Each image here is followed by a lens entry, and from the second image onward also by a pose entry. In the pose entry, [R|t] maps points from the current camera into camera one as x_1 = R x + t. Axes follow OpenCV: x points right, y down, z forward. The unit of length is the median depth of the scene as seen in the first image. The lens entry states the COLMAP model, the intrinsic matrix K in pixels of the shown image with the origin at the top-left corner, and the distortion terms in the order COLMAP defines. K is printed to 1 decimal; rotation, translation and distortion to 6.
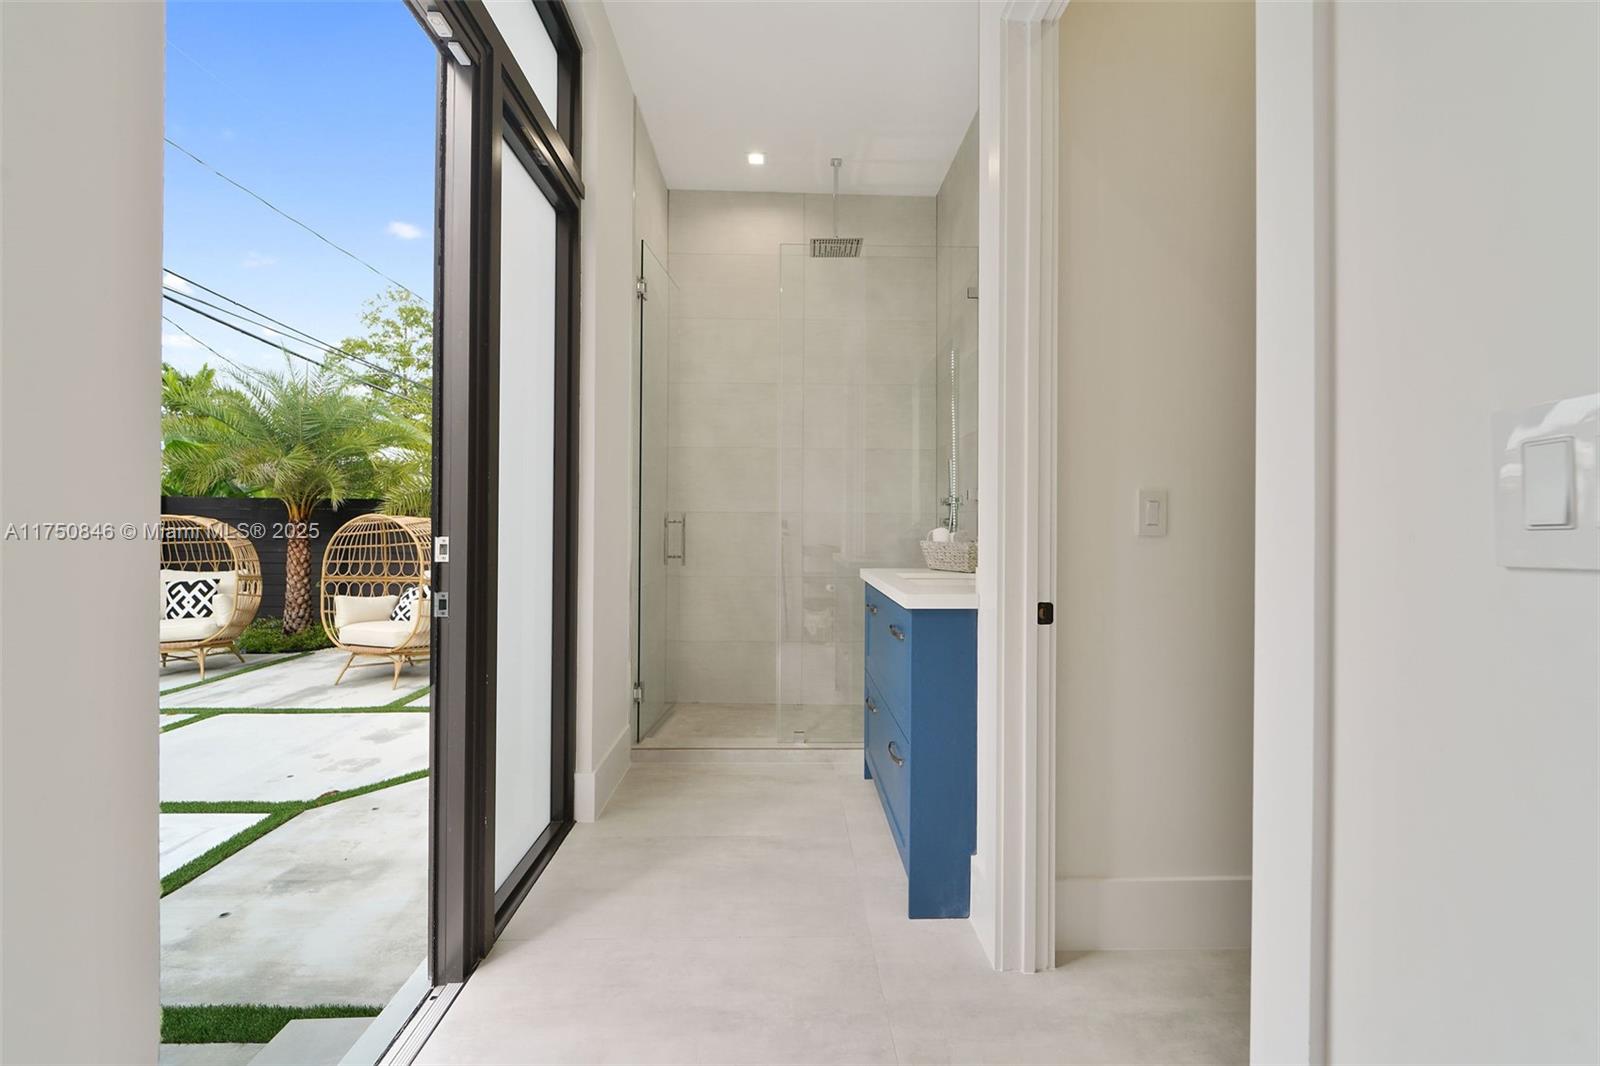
lens RADIAL K [[666.6, 0, 800.0], [0, 666.6, 533.0], [0, 0, 1]] dist [-0.015792, 0.000017]
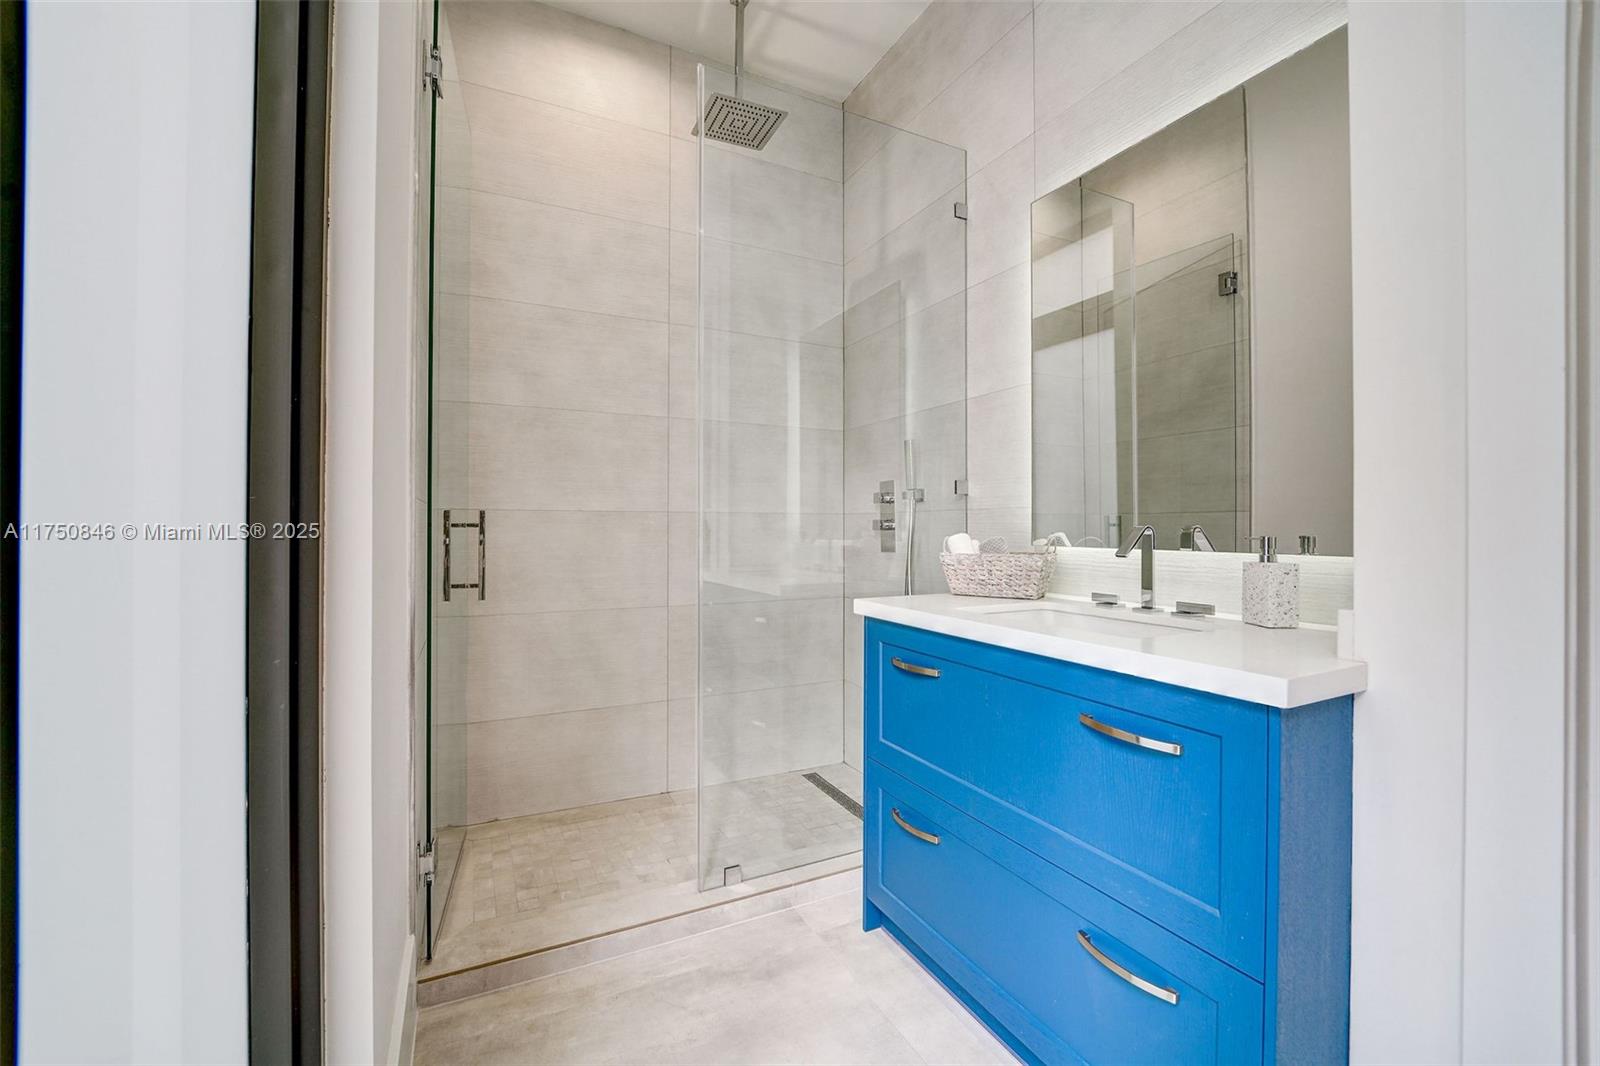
lens RADIAL K [[644.8, 0, 806.4], [0, 644.8, 526.4], [0, 0, 1]] dist [0.000745, 0.000023]
pose [[0.896006, -0.006183, 0.443999, -0.206466], [0.011219, 0.999899, -0.008717, -0.009691], [-0.443900, 0.012791, 0.895985, 0.436814]]
